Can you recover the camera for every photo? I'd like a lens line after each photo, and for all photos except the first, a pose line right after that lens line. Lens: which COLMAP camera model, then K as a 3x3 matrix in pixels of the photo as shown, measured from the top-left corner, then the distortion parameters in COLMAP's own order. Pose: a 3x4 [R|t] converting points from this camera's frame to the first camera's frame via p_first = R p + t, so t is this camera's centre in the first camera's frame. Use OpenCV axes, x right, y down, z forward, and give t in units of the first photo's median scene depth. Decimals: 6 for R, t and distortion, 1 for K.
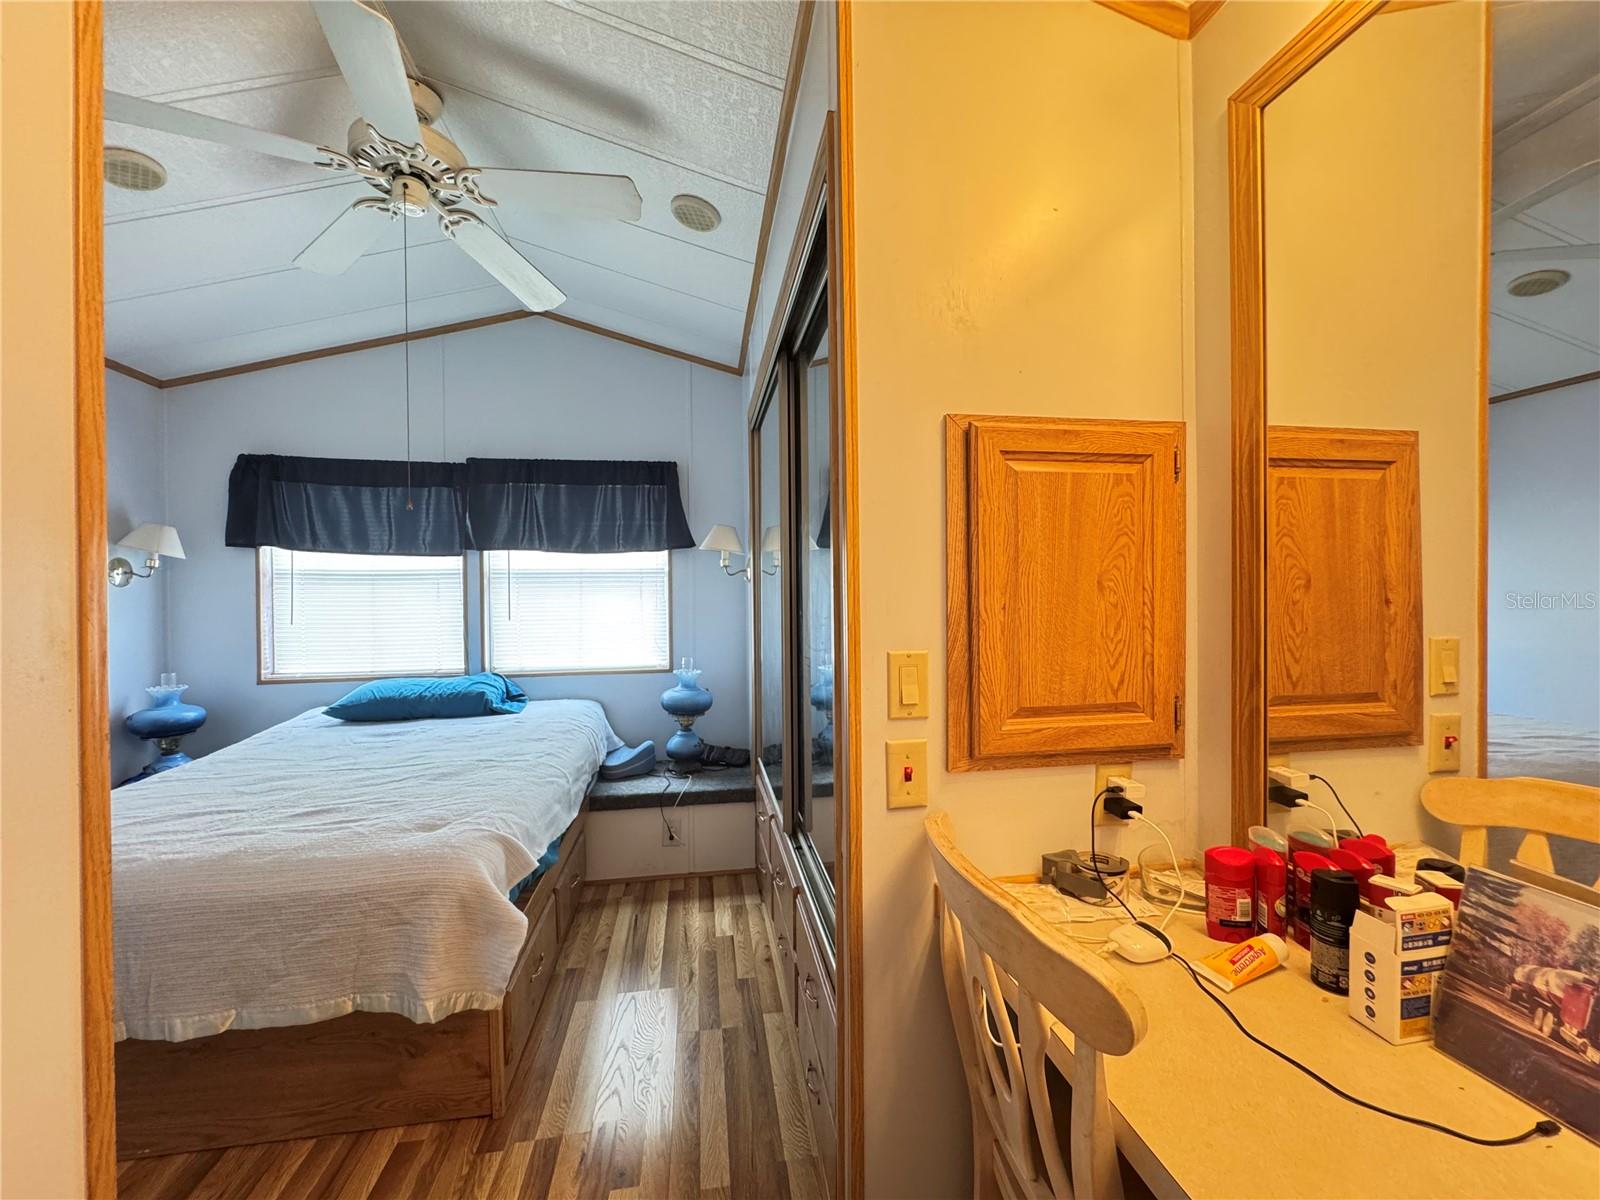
lens RADIAL K [[642.9, 0, 799.4], [0, 642.9, 598.9], [0, 0, 1]] dist [-0.003490, 0.000266]
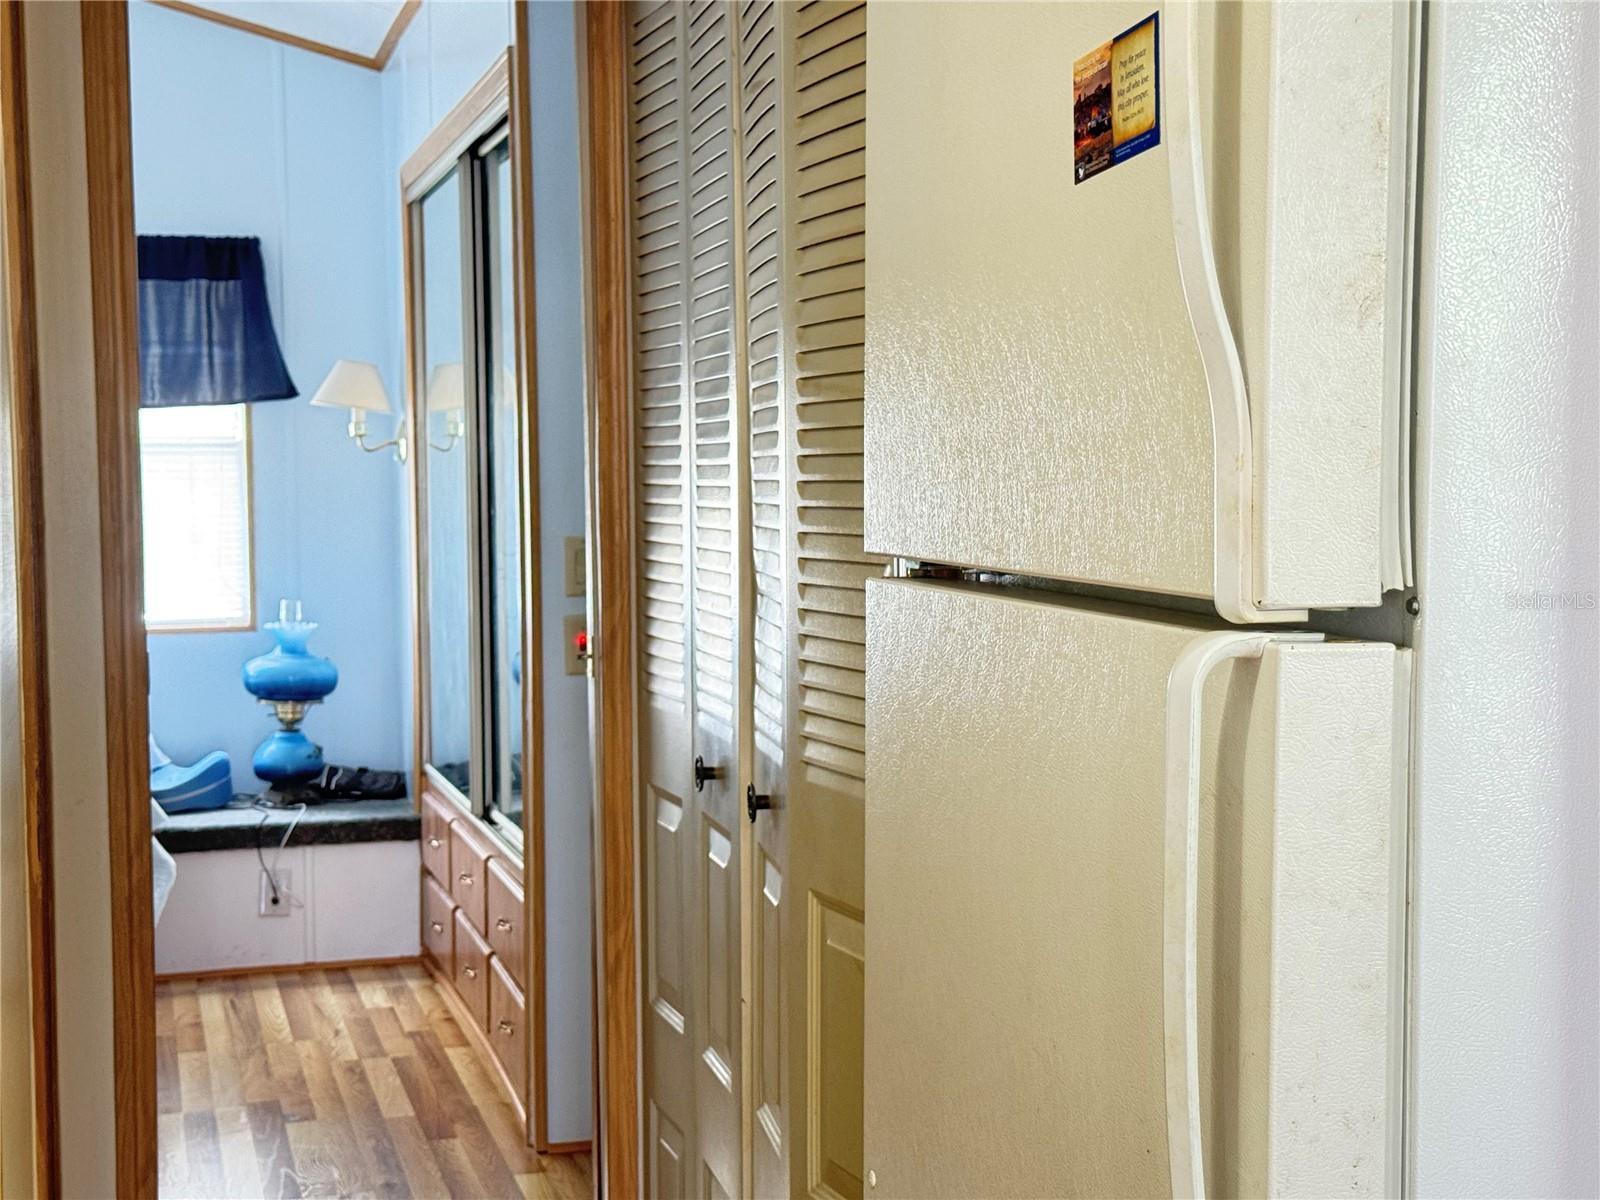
lens RADIAL K [[2365.5, 0, 802.0], [0, 2365.5, 601.9], [0, 0, 1]] dist [0.123185, 0.000000]
pose [[0.992901, -0.007323, 0.118715, 0.021241], [0.002131, 0.999038, 0.043802, 0.005195], [-0.118921, -0.043238, 0.991962, -1.184817]]
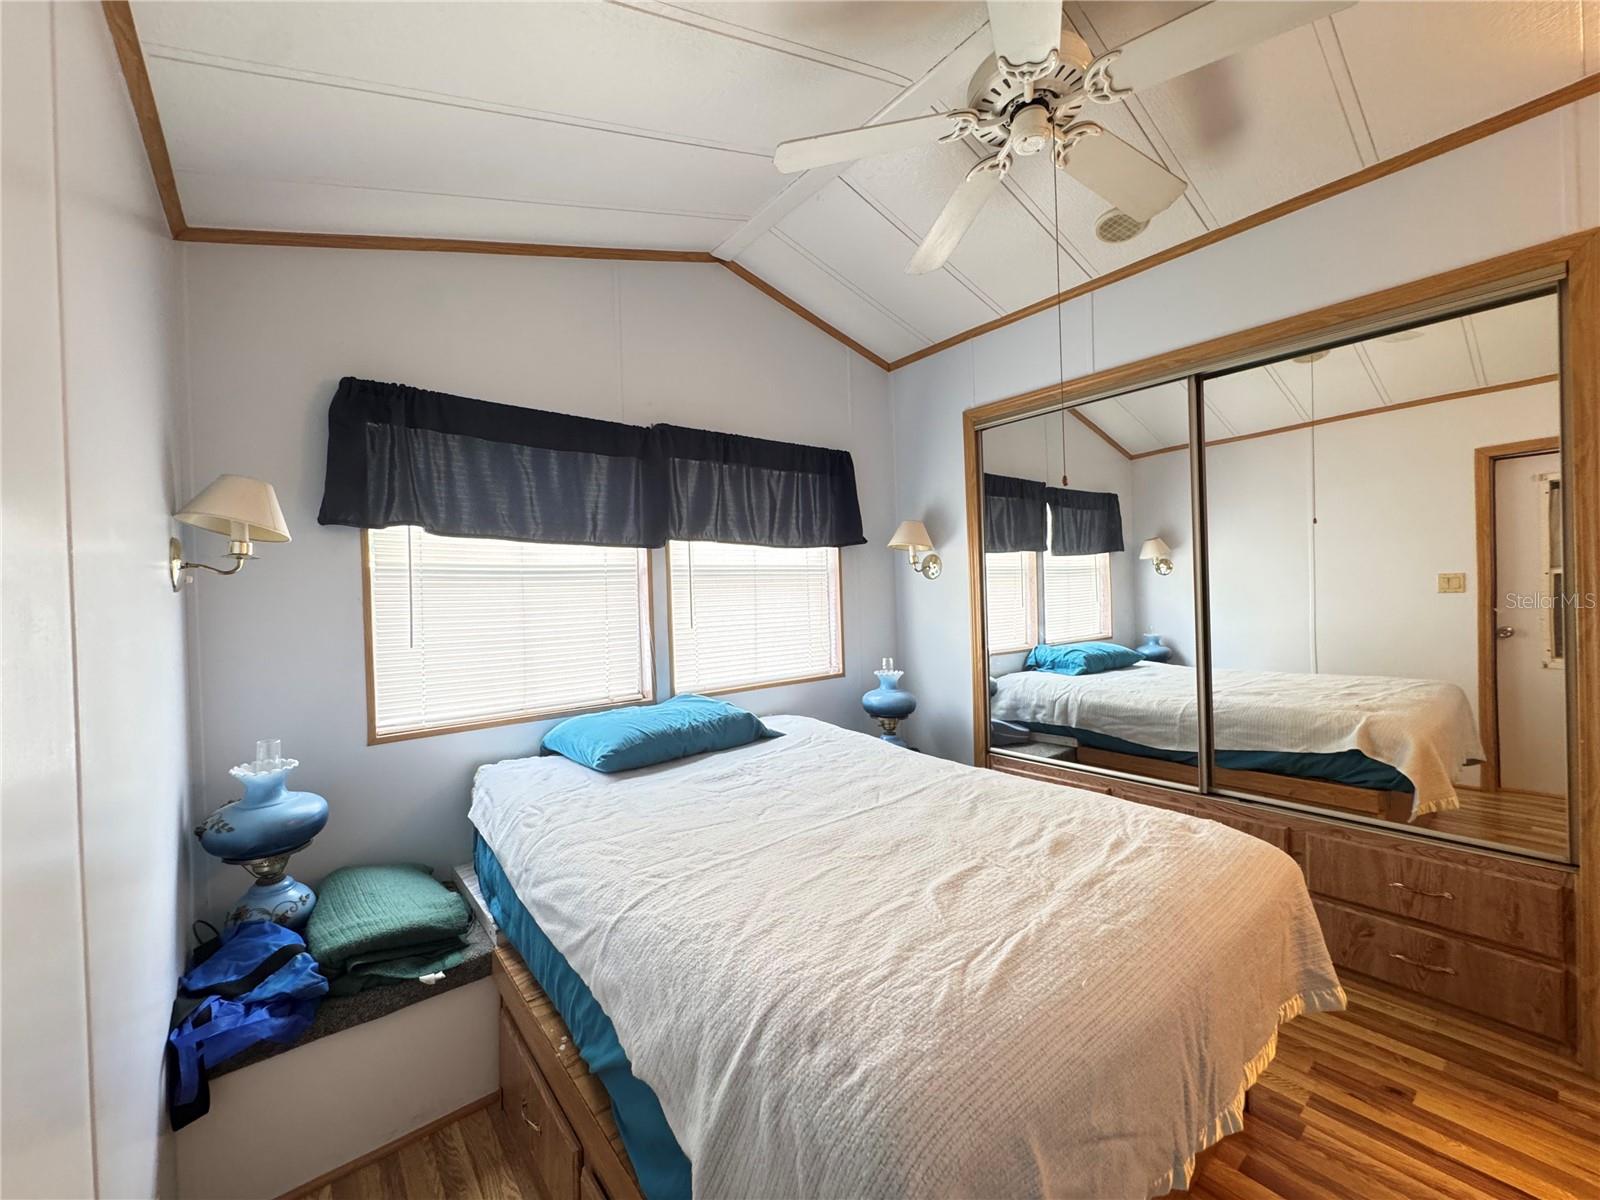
lens RADIAL K [[642.9, 0, 802.3], [0, 642.9, 599.9], [0, 0, 1]] dist [-0.003490, 0.000266]
pose [[0.866051, -0.021320, 0.499500, -0.830894], [0.026026, 0.999658, -0.002457, 0.004033], [-0.499277, 0.015128, 0.866310, 0.252949]]
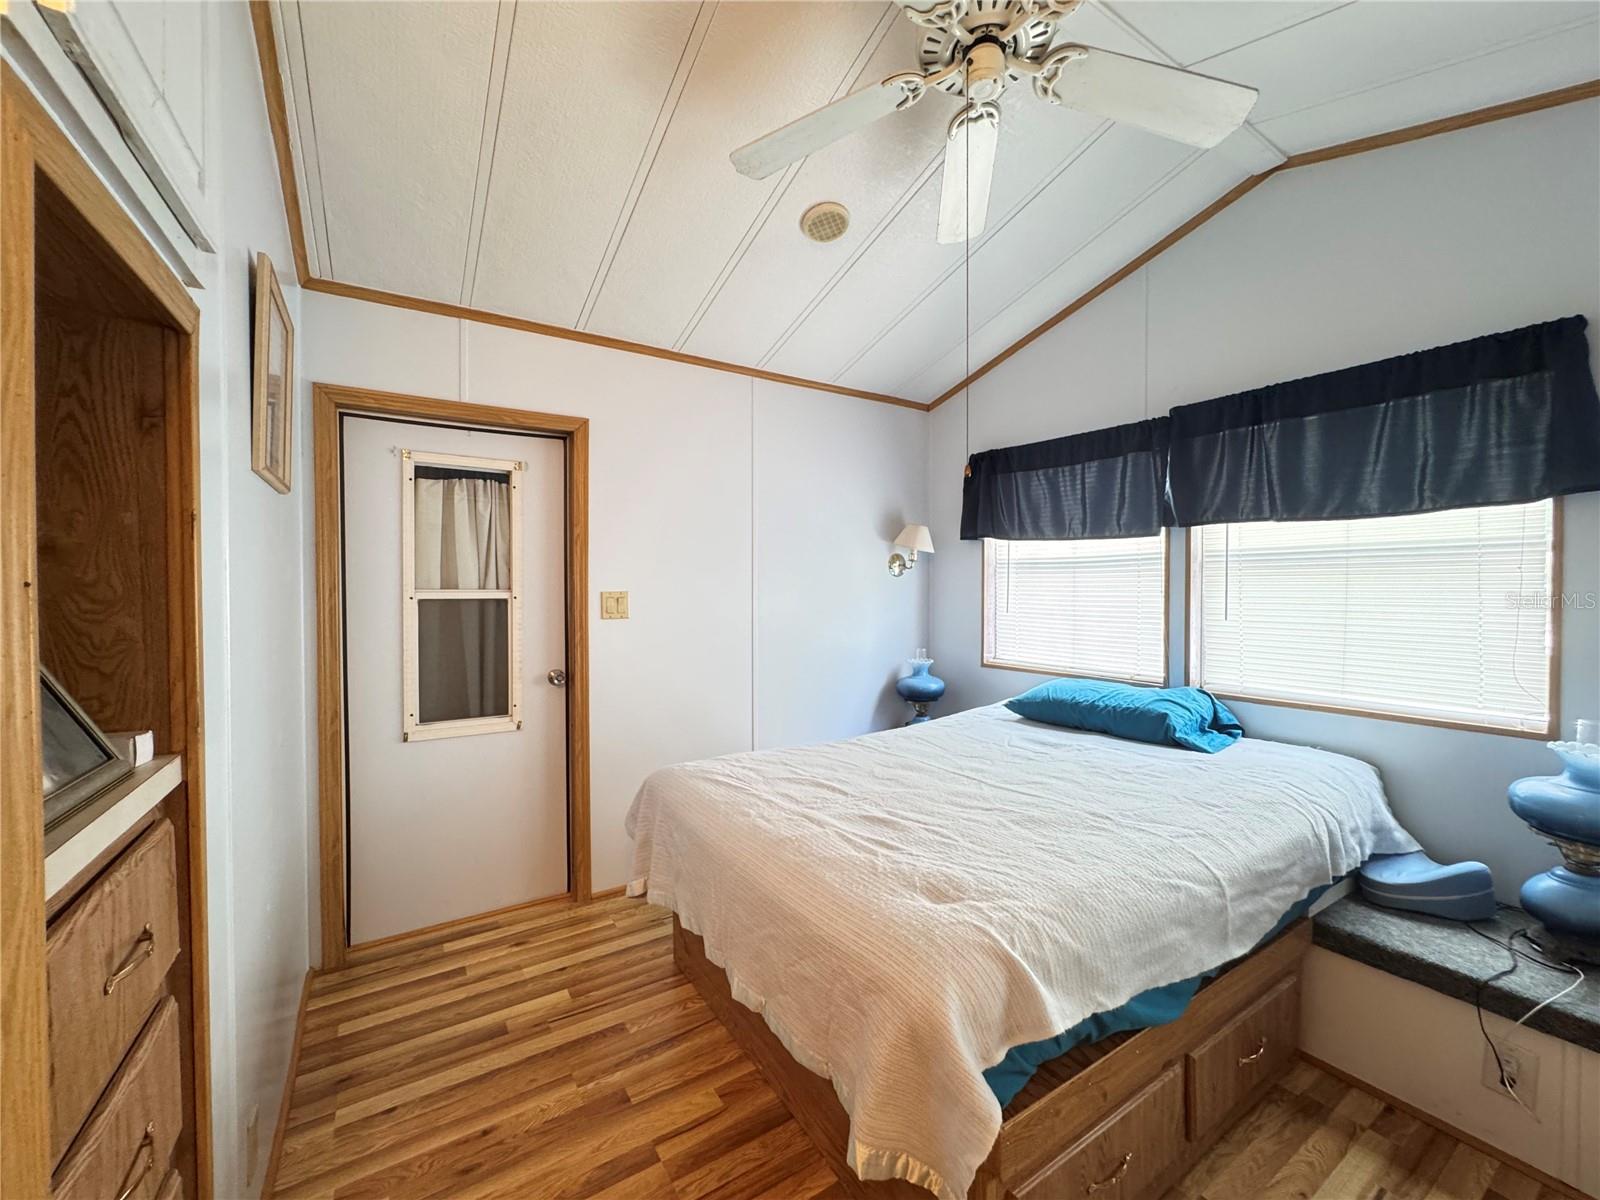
lens RADIAL K [[642.9, 0, 801.4], [0, 642.9, 598.2], [0, 0, 1]] dist [-0.003490, 0.000266]
pose [[0.402759, 0.026581, -0.914920, 0.021493], [-0.011171, 0.999647, 0.024124, -0.004433], [0.915238, 0.000504, 0.402913, 0.302011]]
